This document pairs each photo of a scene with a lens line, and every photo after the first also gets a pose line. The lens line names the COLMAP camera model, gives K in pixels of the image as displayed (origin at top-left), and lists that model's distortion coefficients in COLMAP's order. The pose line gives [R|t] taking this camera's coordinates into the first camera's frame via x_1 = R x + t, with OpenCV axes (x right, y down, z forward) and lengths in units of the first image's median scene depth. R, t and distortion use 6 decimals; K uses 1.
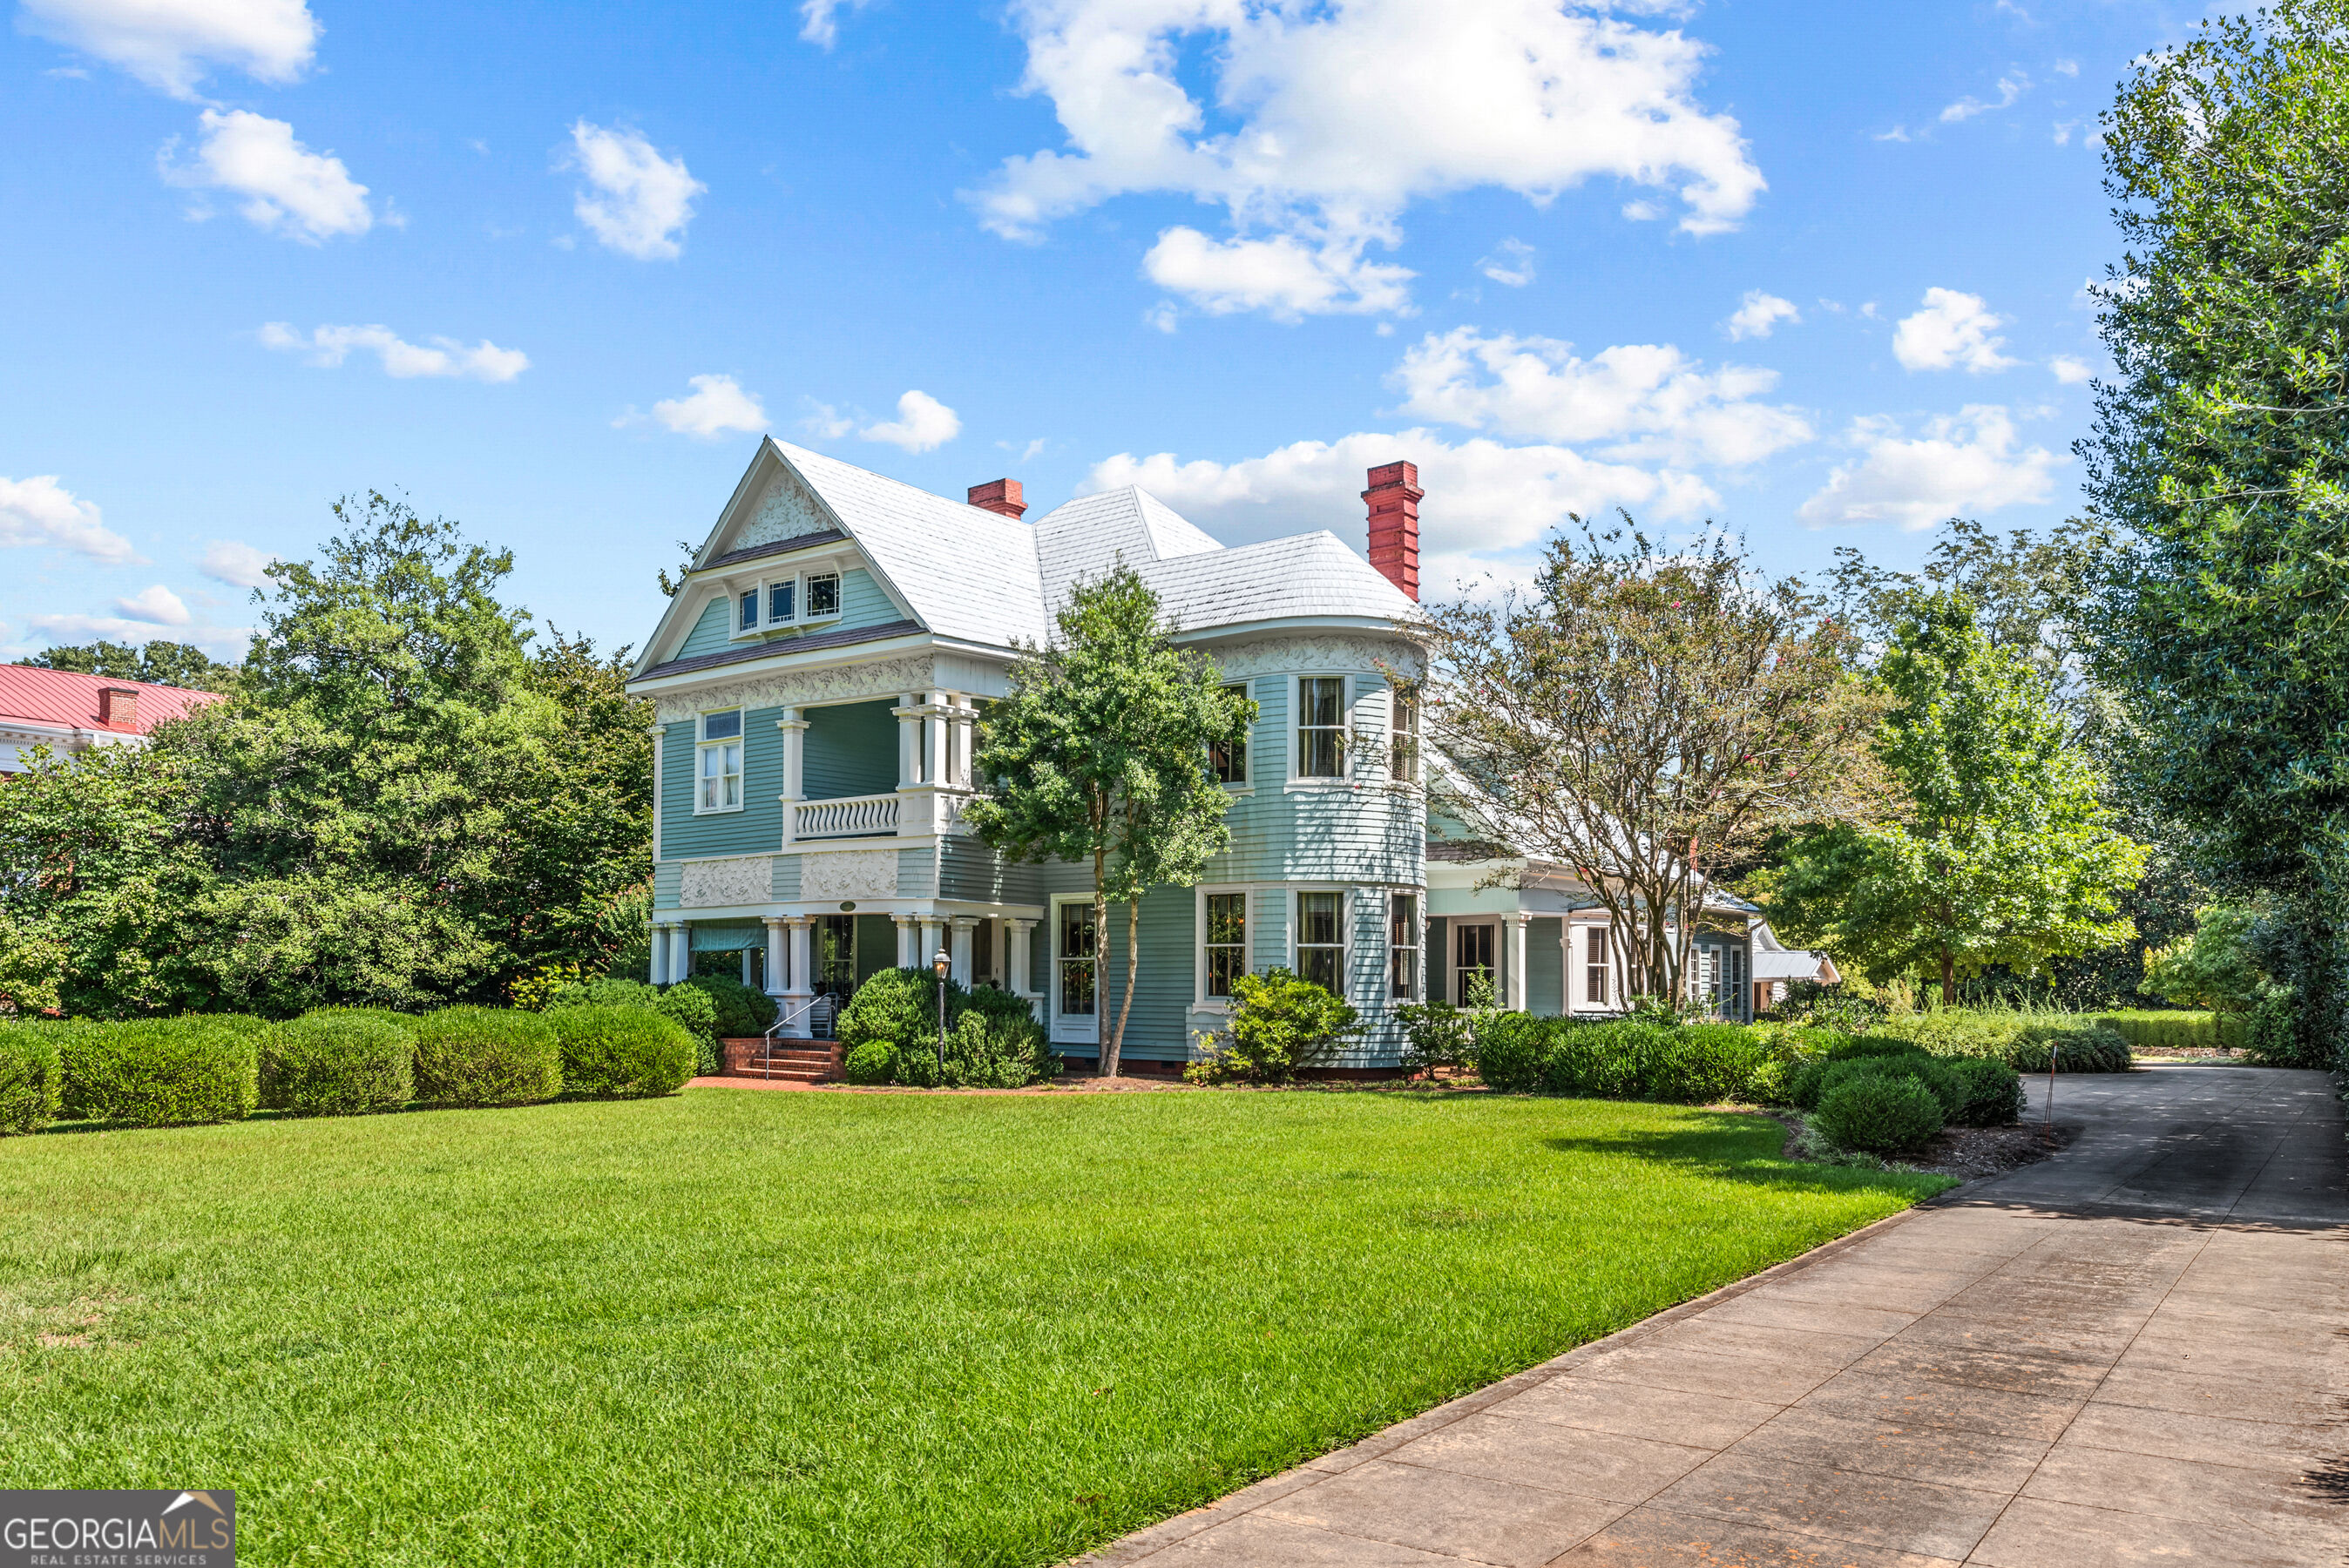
lens RADIAL K [[1731.9, 0, 1176.3], [0, 1731.9, 1001.4], [0, 0, 1]] dist [-0.026879, -0.003272]
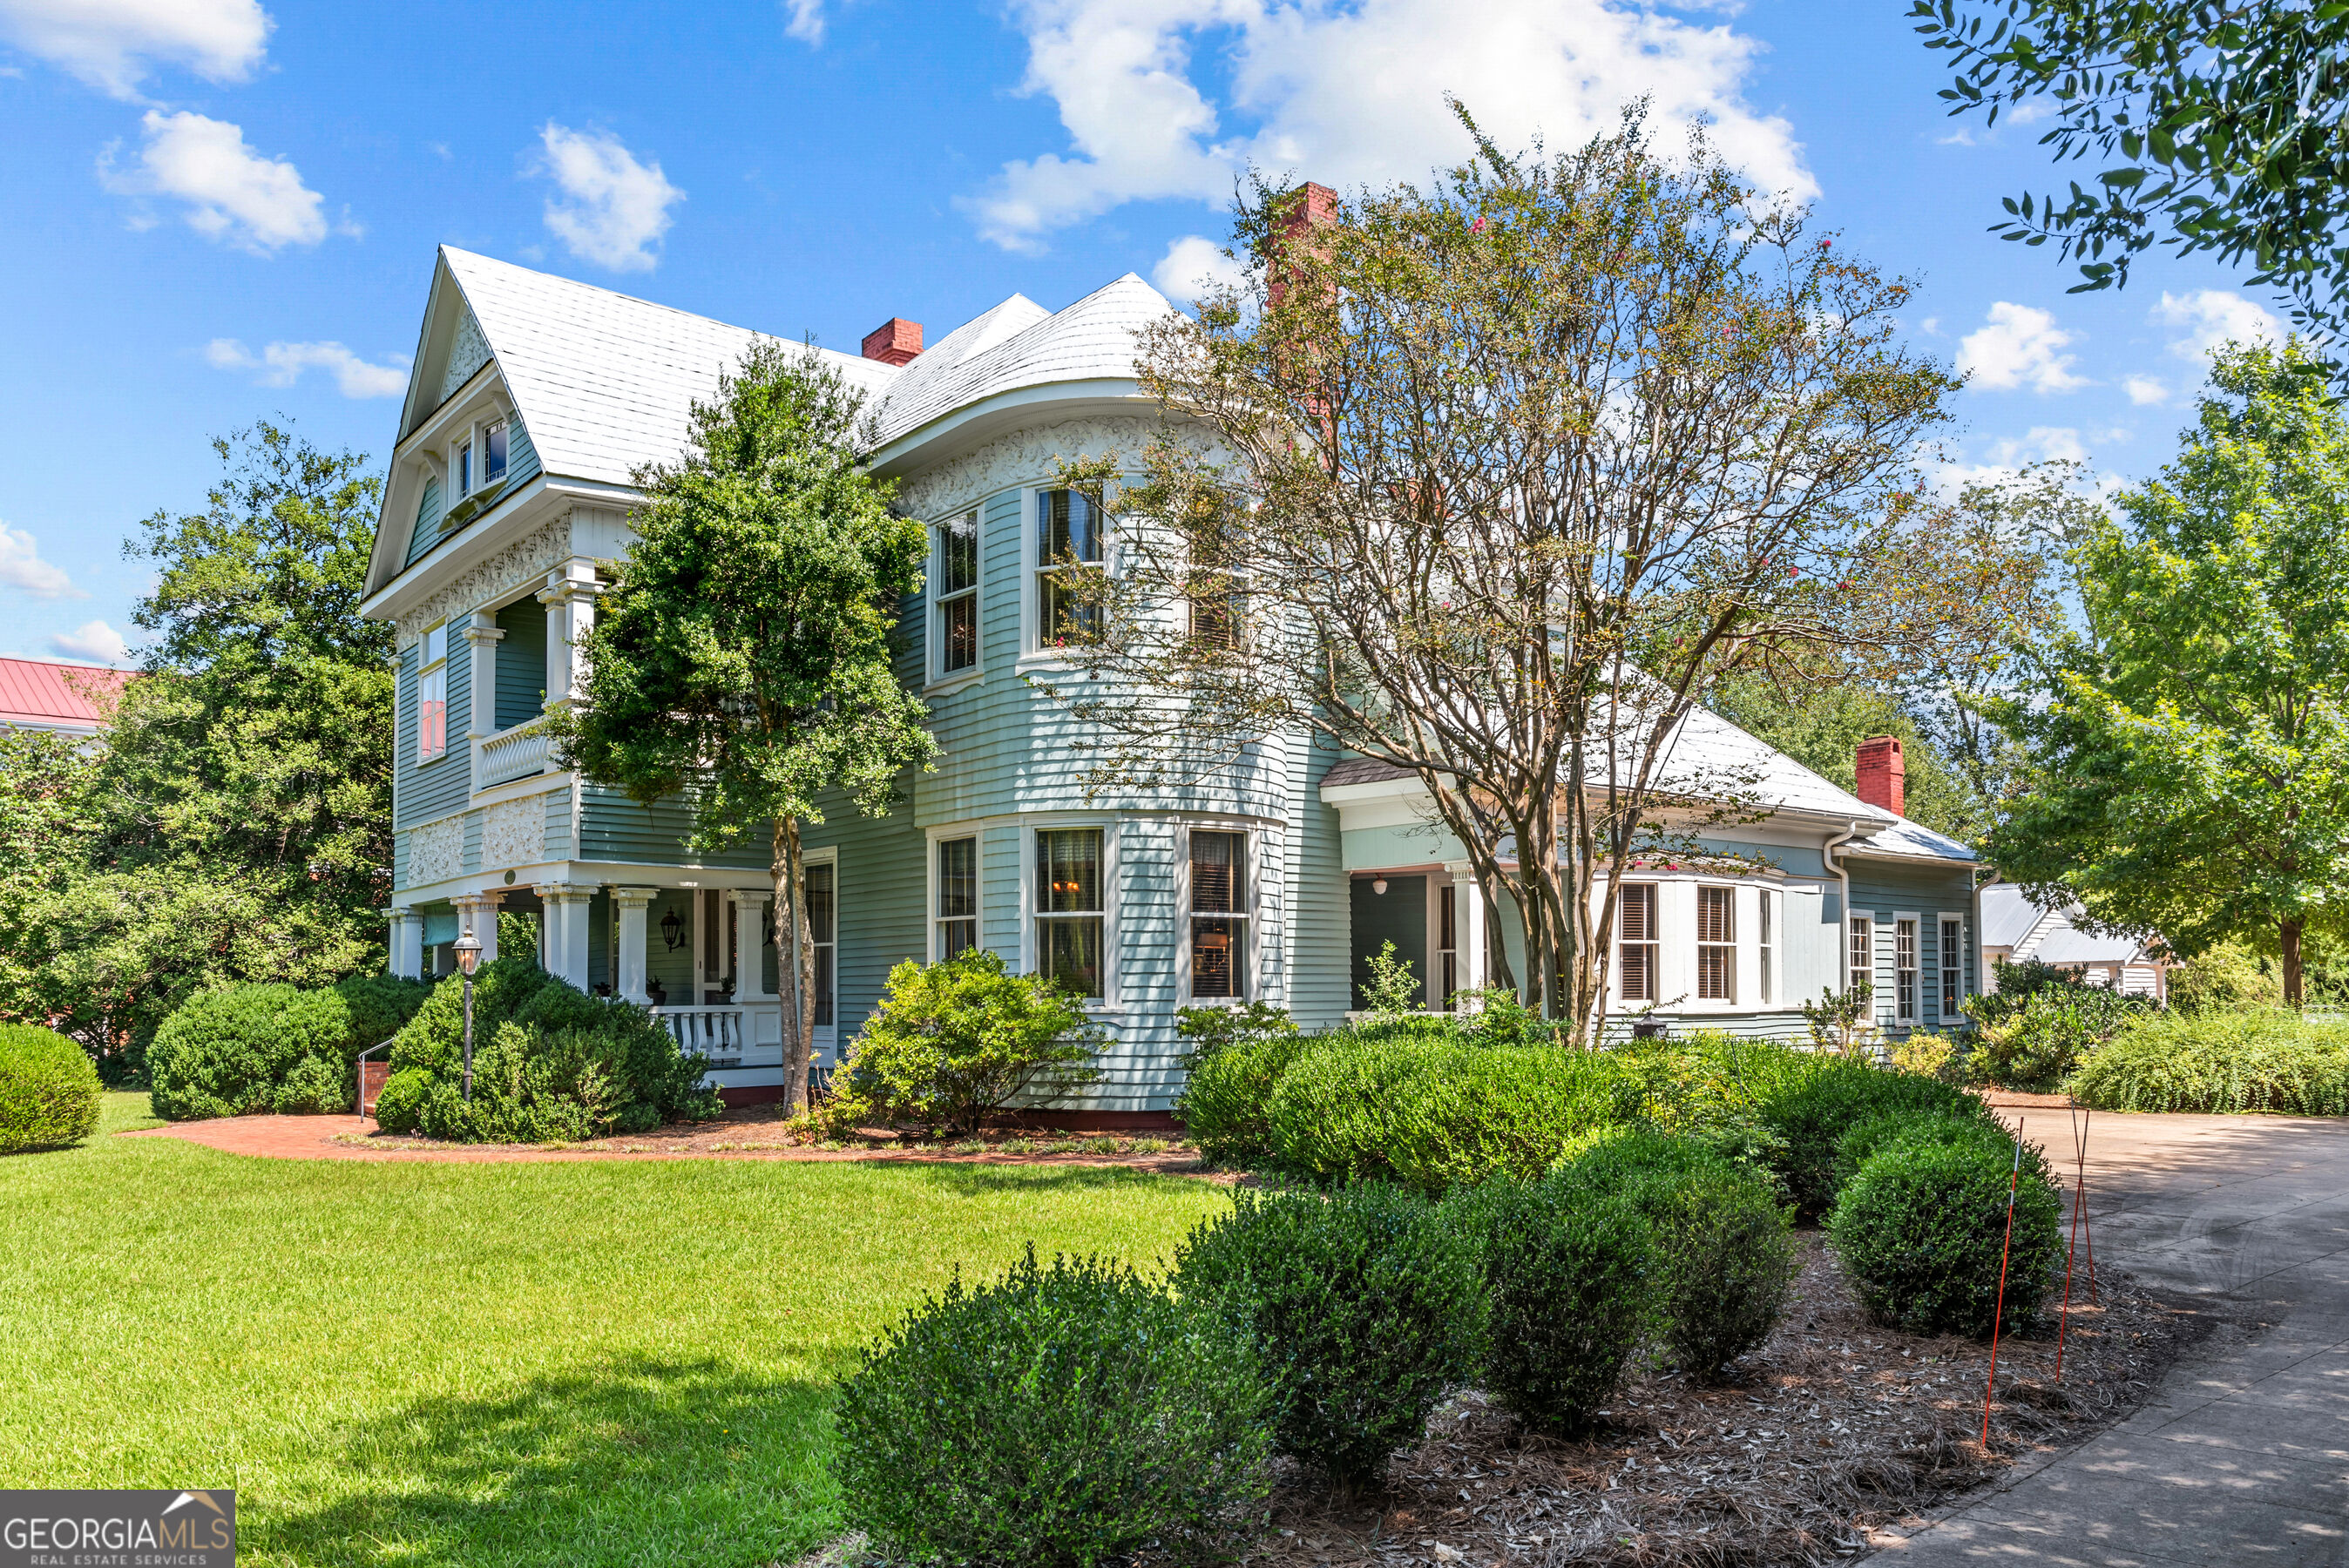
lens RADIAL K [[1731.9, 0, 1176.3], [0, 1731.9, 1001.4], [0, 0, 1]] dist [-0.026879, -0.003272]
pose [[0.972791, -0.010007, -0.231467, 0.236716], [0.009580, 0.999950, -0.002968, 0.001124], [0.231485, 0.000669, 0.972838, 0.359005]]
